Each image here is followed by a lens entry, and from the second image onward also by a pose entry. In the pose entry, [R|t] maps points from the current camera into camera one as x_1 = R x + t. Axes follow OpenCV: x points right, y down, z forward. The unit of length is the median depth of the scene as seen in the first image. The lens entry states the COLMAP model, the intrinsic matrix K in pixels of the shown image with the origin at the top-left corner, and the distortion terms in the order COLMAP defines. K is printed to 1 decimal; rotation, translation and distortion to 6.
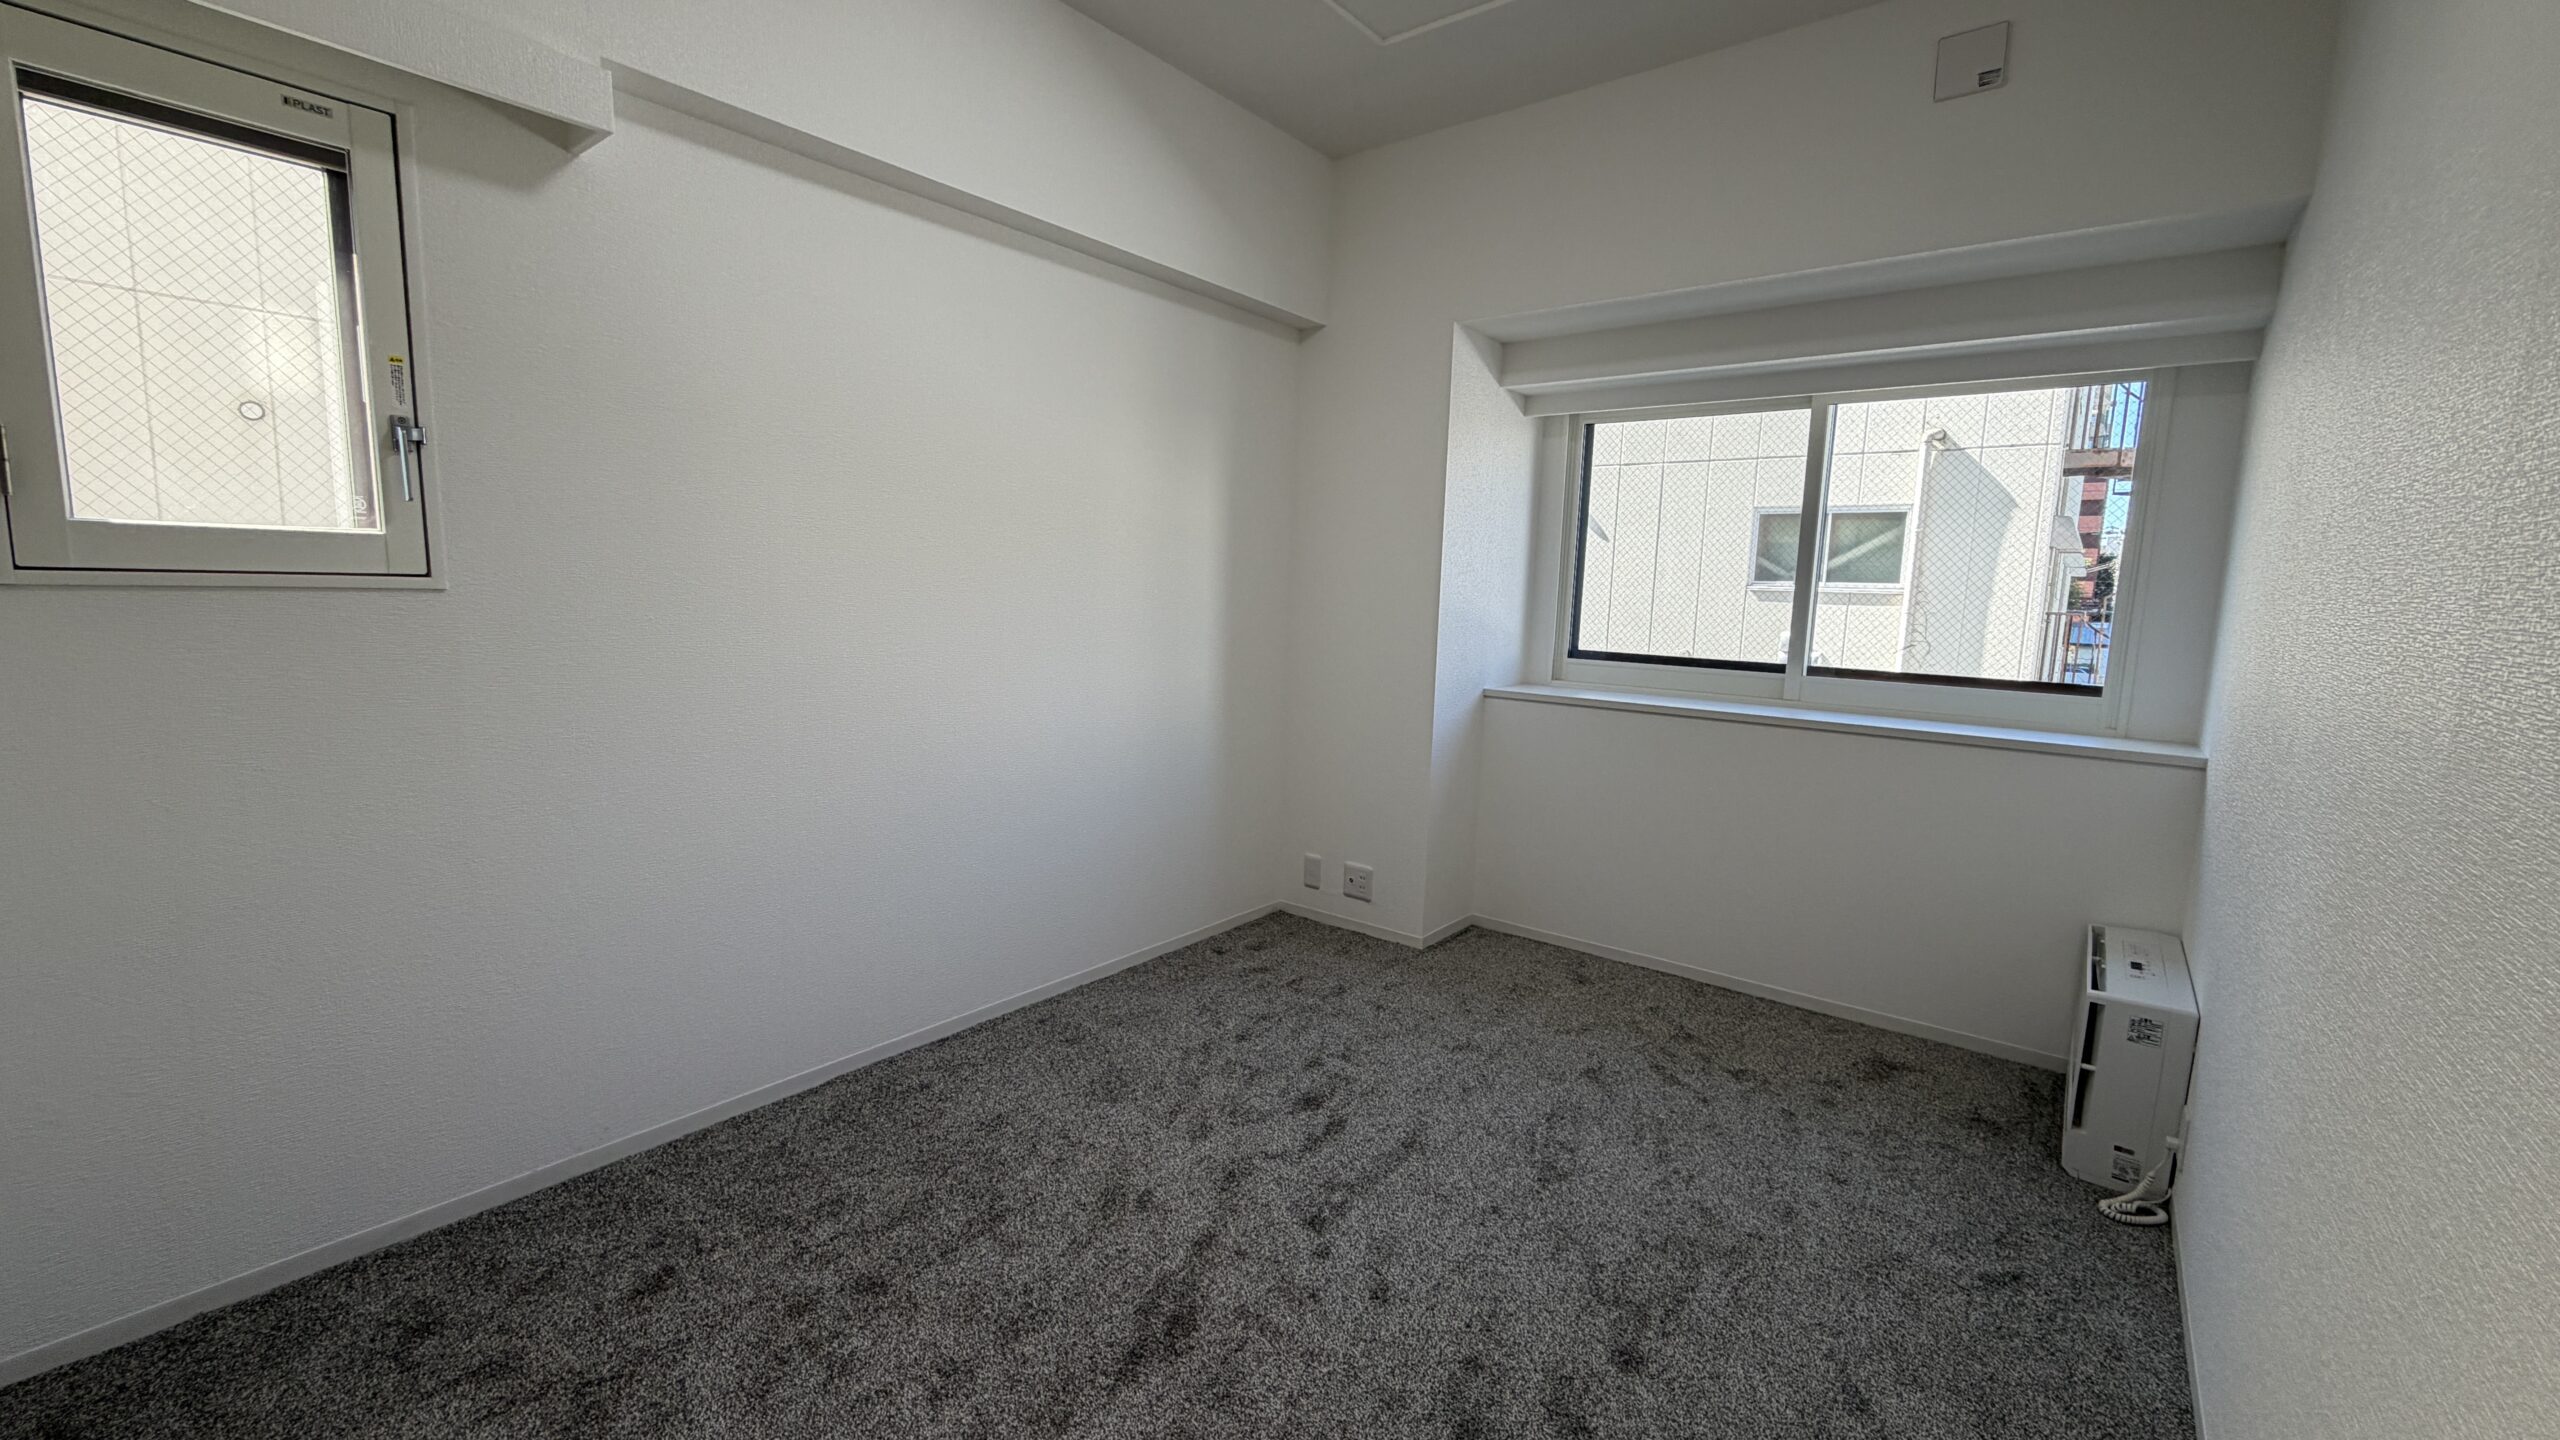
lens RADIAL K [[1026.7, 0, 1277.4], [0, 1026.7, 720.4], [0, 0, 1]] dist [0.001363, 0.000022]
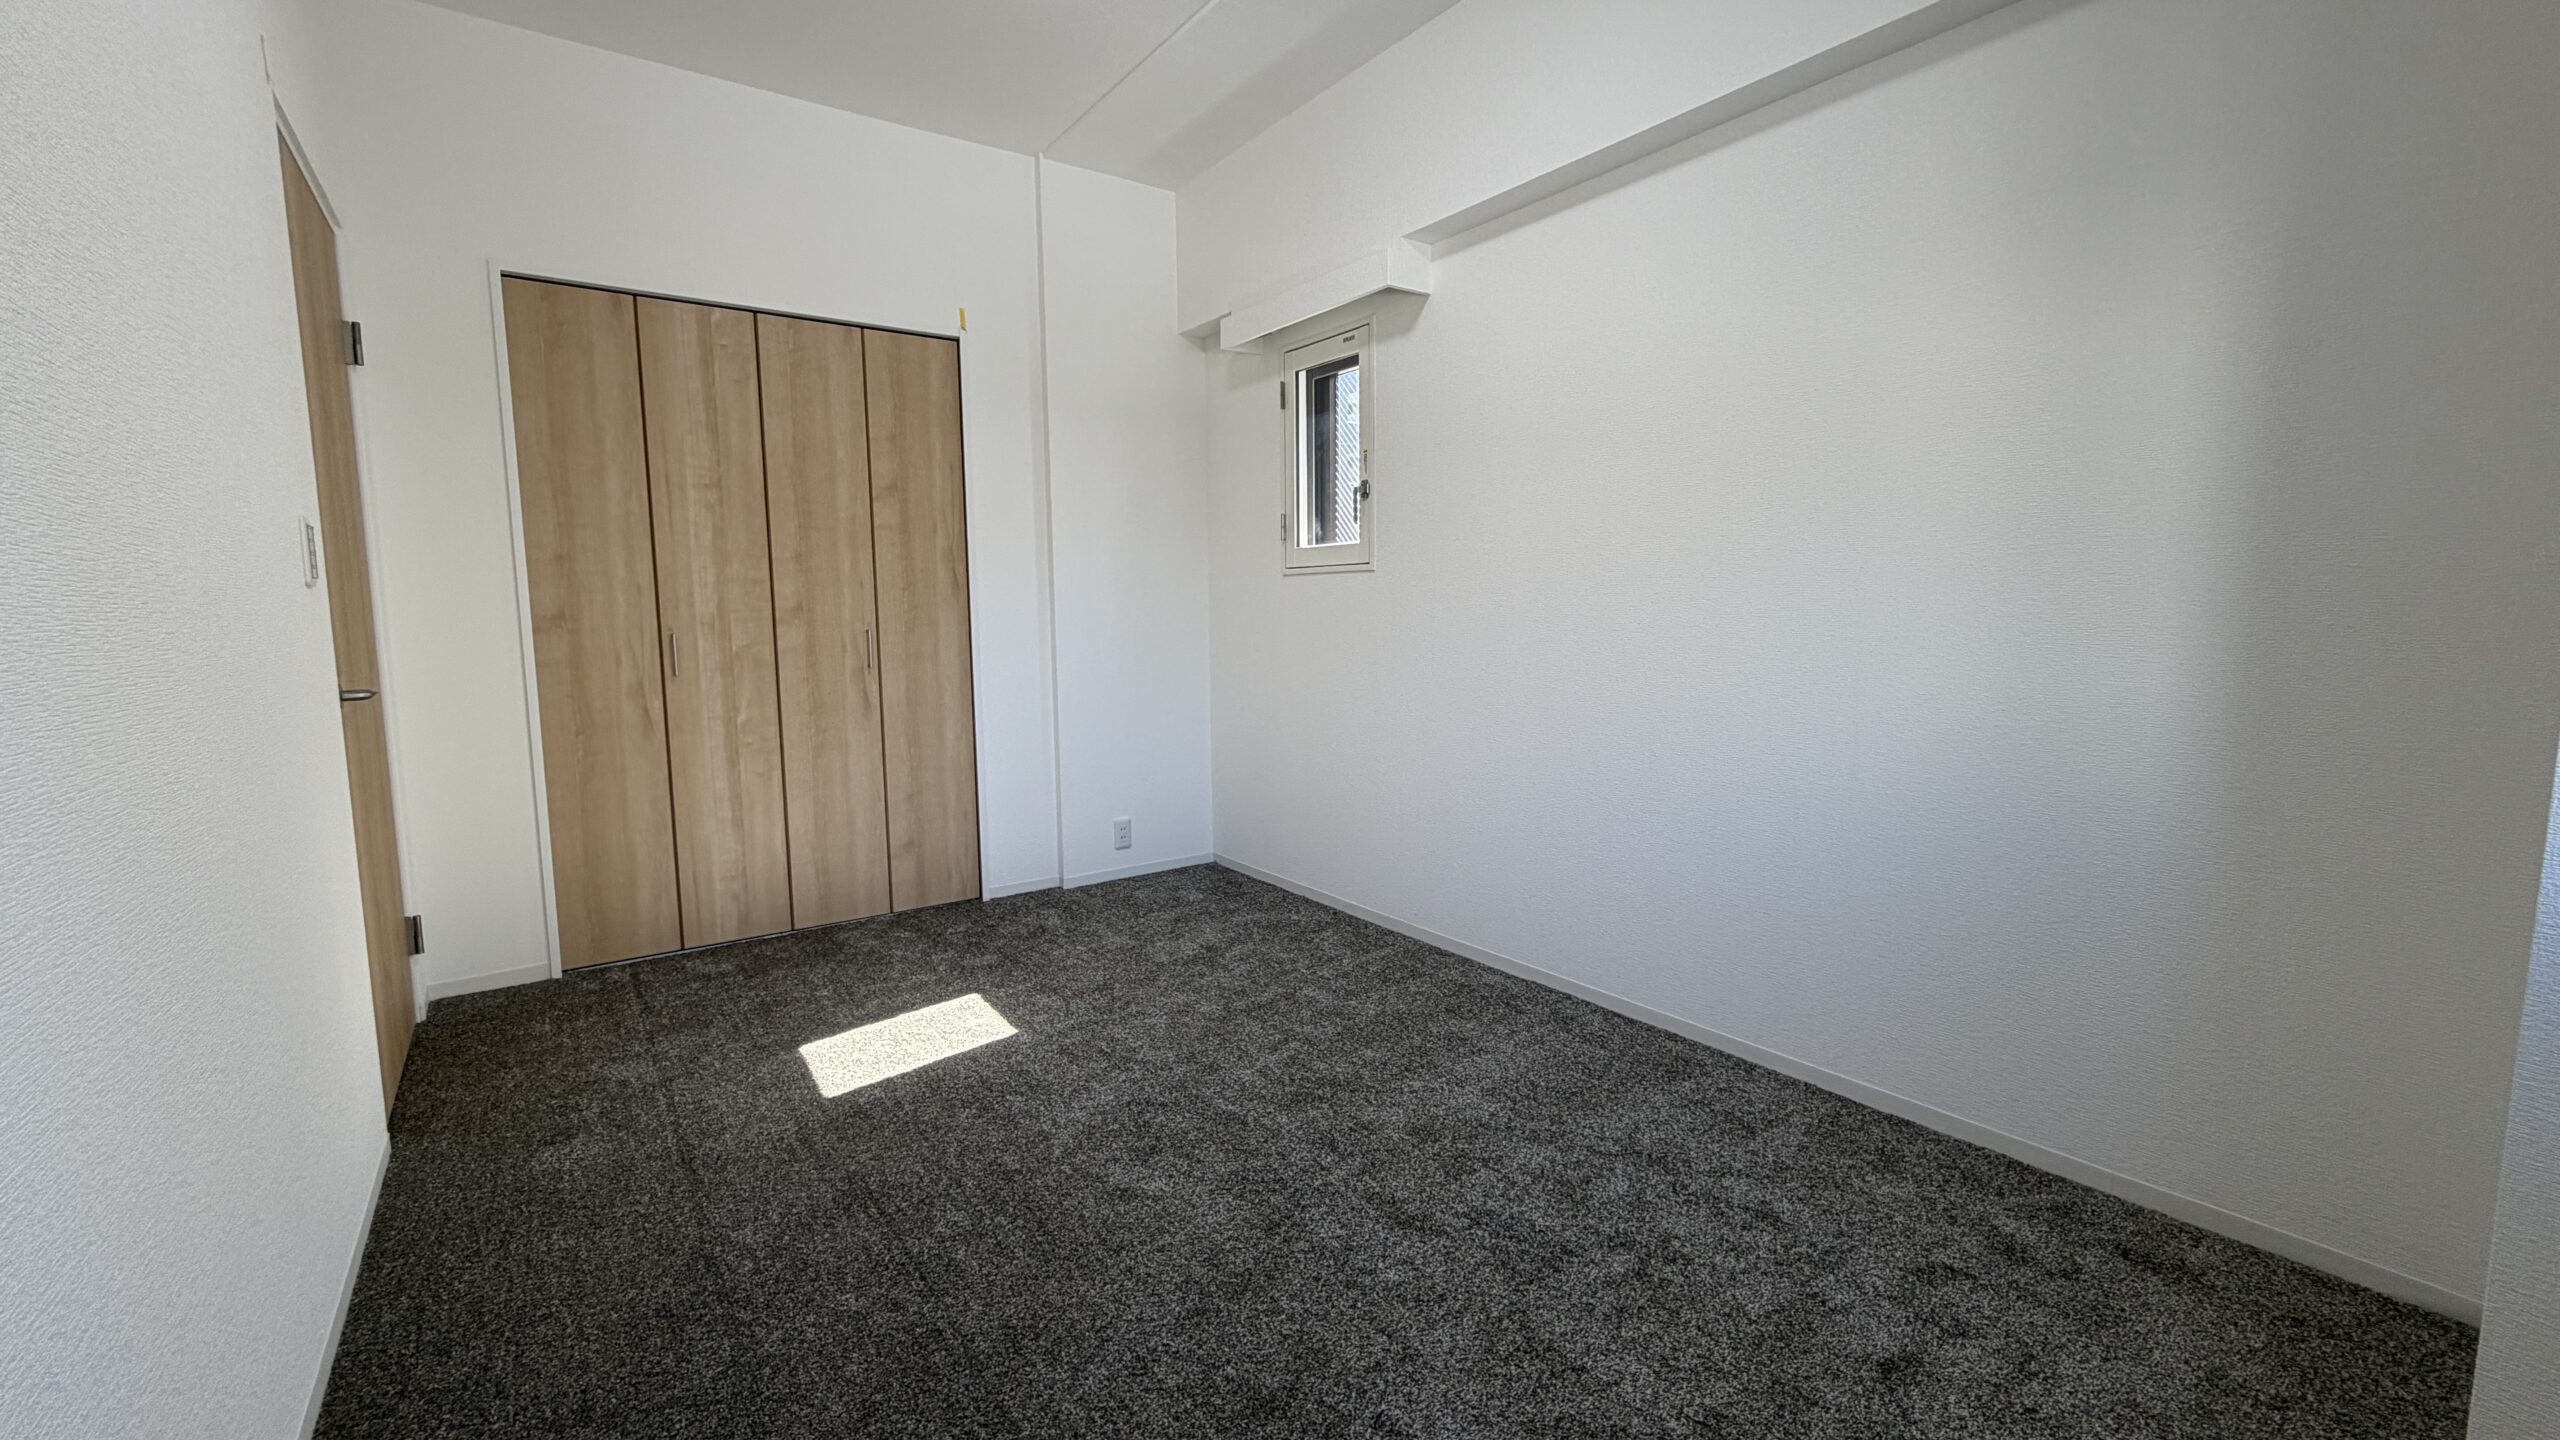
lens RADIAL K [[1026.7, 0, 1278.9], [0, 1026.7, 714.7], [0, 0, 1]] dist [0.001363, 0.000022]
pose [[-0.277749, 0.077039, -0.957560, 0.724137], [-0.123251, 0.985684, 0.115052, -0.045576], [0.952715, 0.149975, -0.264277, 0.972543]]
